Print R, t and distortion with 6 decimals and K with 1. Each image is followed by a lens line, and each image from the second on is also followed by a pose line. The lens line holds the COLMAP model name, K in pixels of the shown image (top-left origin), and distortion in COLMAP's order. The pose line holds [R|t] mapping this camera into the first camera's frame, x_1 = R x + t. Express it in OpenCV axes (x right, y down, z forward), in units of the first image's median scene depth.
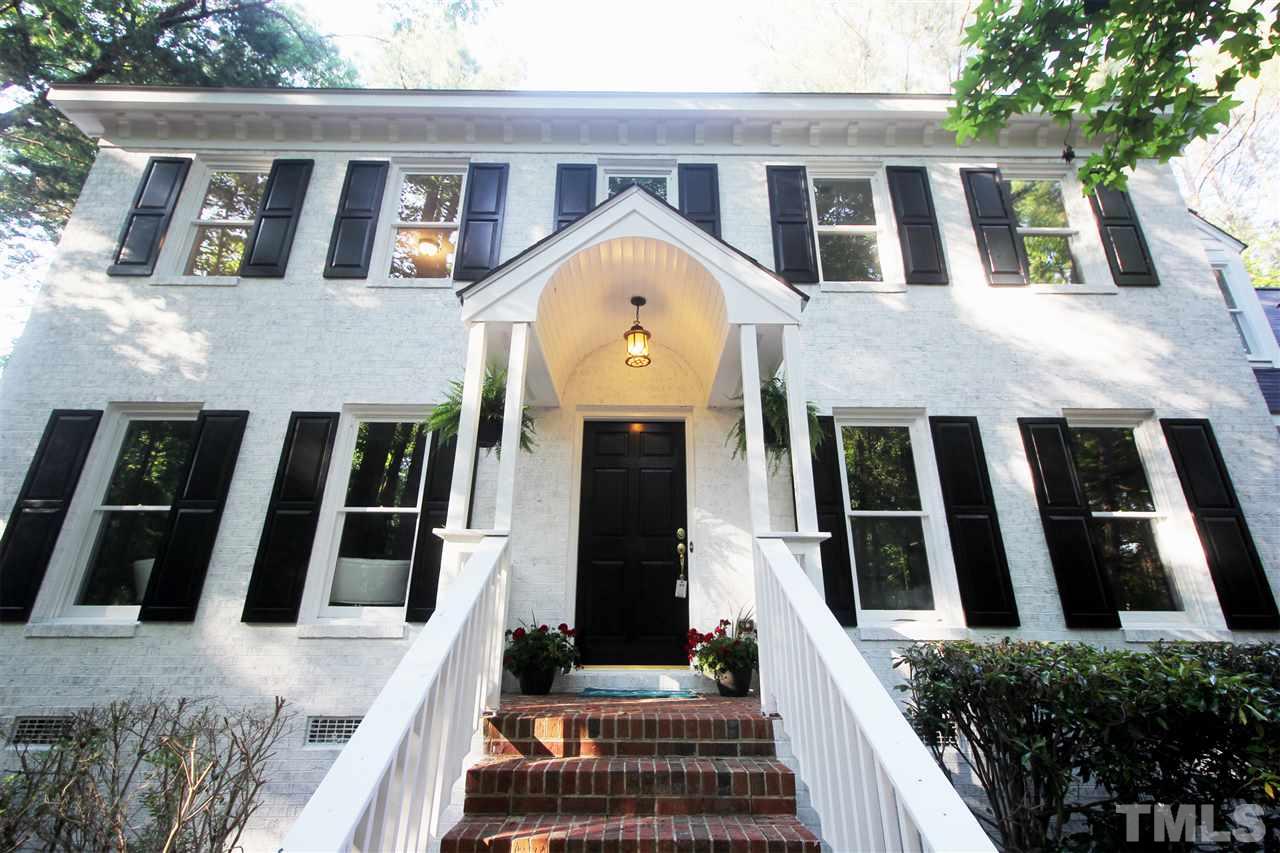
lens RADIAL K [[590.0, 0, 641.7], [0, 590.0, 422.9], [0, 0, 1]] dist [-0.006056, -0.000261]
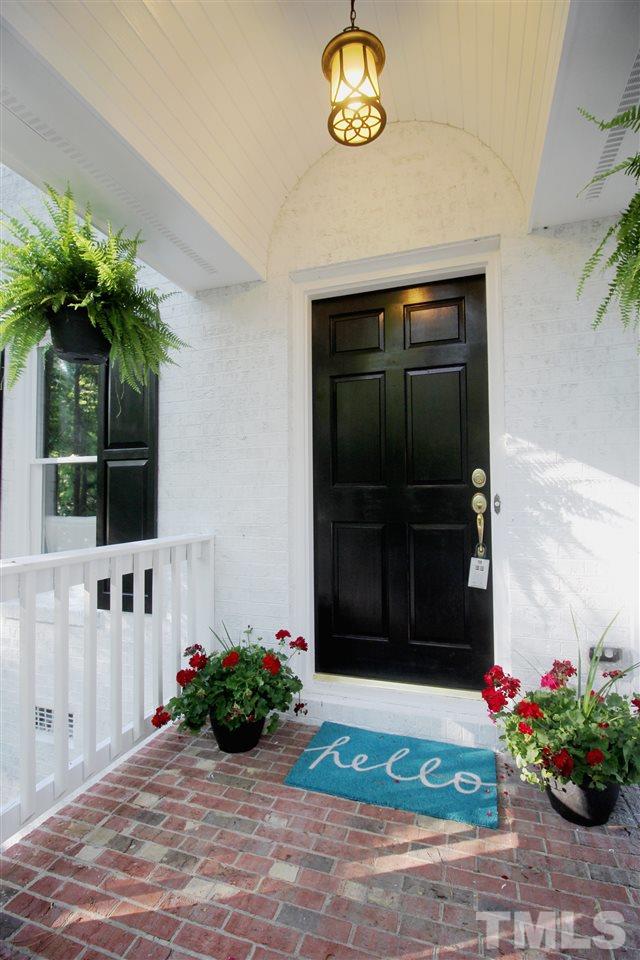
lens RADIAL K [[442.5, 0, 323.8], [0, 442.5, 482.0], [0, 0, 1]] dist [-0.006056, -0.000261]
pose [[0.945227, -0.027073, -0.325289, 0.065803], [0.128927, 0.946490, 0.295862, 0.045400], [0.299873, -0.321595, 0.898138, 0.581081]]
